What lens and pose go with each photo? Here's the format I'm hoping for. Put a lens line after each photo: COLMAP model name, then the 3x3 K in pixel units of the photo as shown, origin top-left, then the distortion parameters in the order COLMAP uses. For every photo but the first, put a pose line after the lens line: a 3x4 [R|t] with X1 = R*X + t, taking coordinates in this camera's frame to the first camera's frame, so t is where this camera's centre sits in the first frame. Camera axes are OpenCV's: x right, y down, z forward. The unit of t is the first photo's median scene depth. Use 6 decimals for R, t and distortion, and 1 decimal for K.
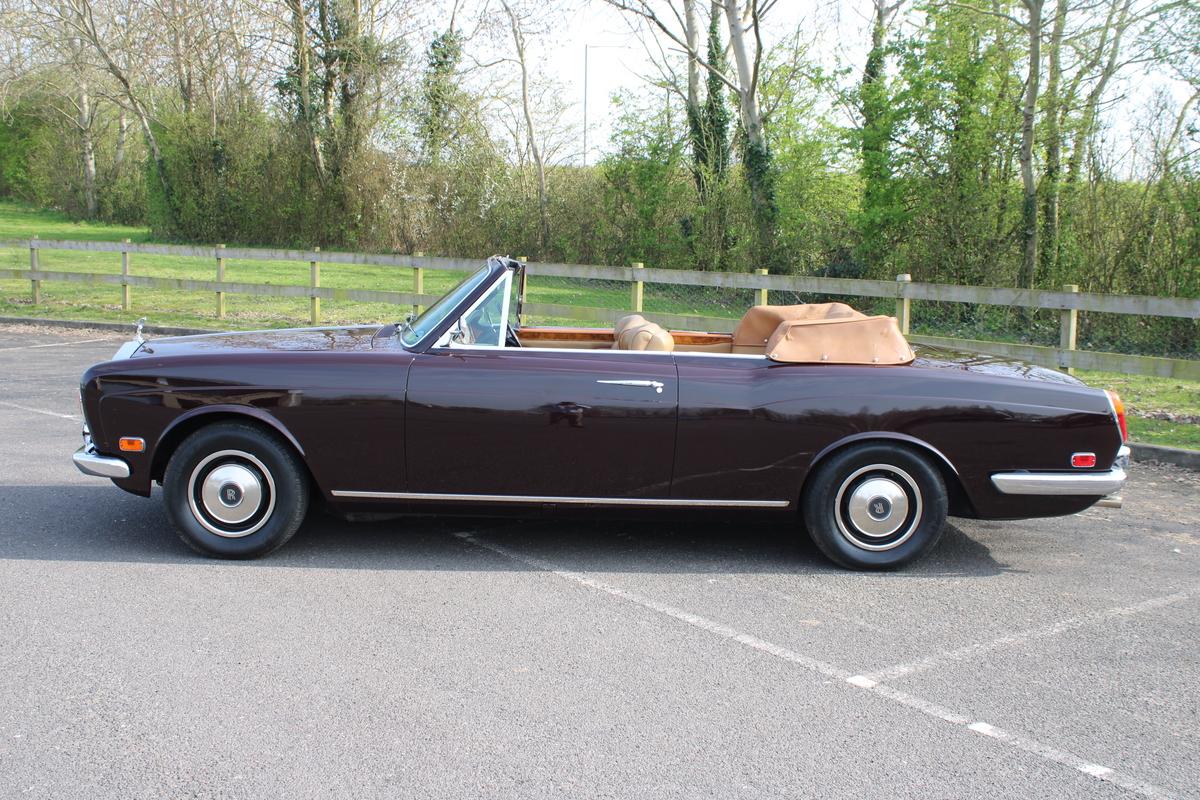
lens RADIAL K [[1302.4, 0, 569.3], [0, 1302.4, 381.6], [0, 0, 1]] dist [-0.070346, 0.108161]
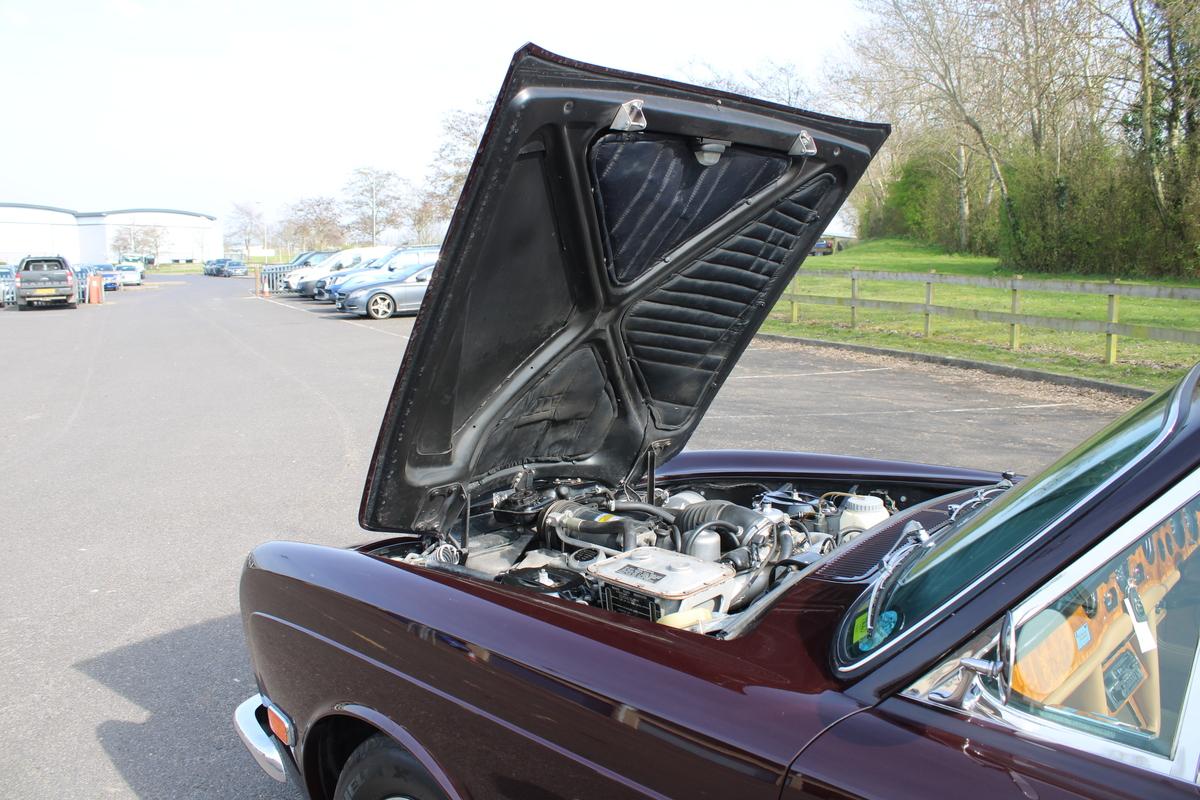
lens RADIAL K [[1014.6, 0, 600.0], [0, 1014.6, 400.0], [0, 0, 1]] dist [-0.167008, 0.150476]
pose [[0.747040, 0.069556, -0.661130, -0.003959], [-0.054508, 0.997571, 0.043361, -0.016769], [0.662540, 0.003645, 0.749017, 0.145308]]
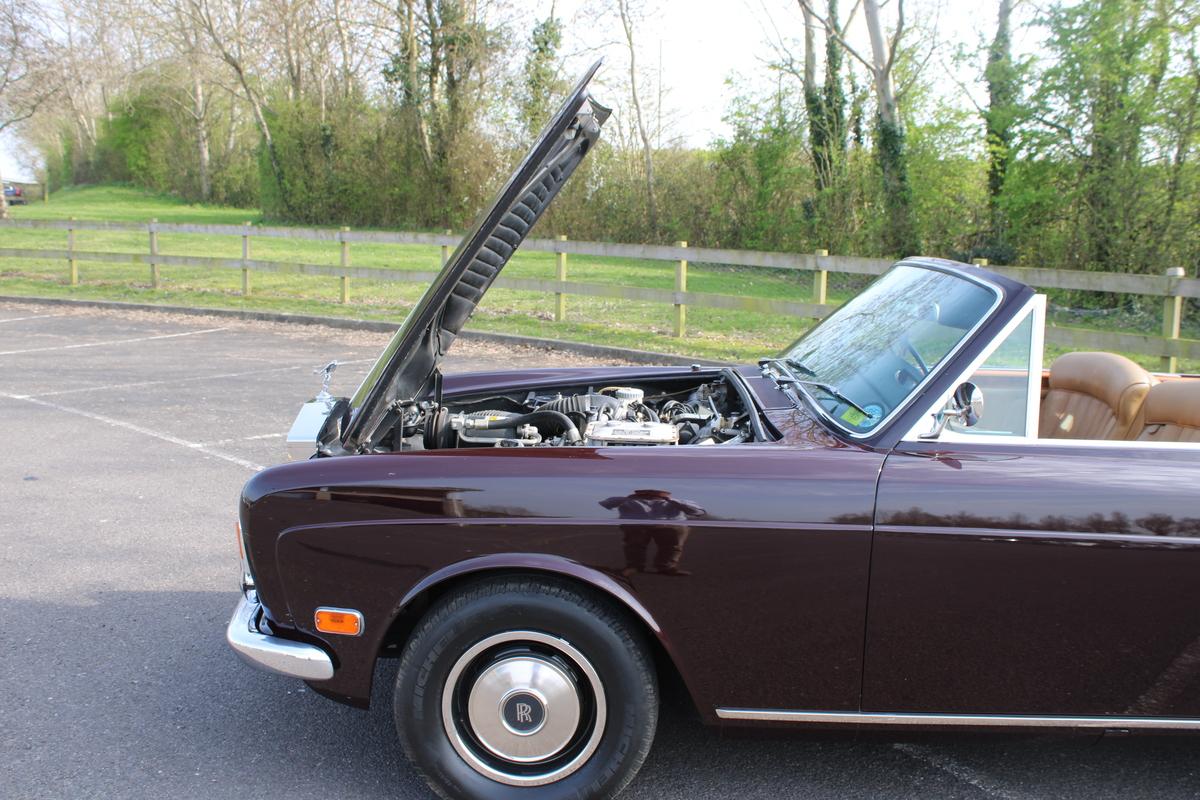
lens RADIAL K [[1153.3, 0, 598.6], [0, 1153.3, 381.8], [0, 0, 1]] dist [-0.091589, 0.014065]
pose [[0.999784, 0.003112, -0.020531, -0.039518], [-0.002473, 0.999514, 0.031060, -0.011449], [0.020618, -0.031003, 0.999307, 0.095510]]
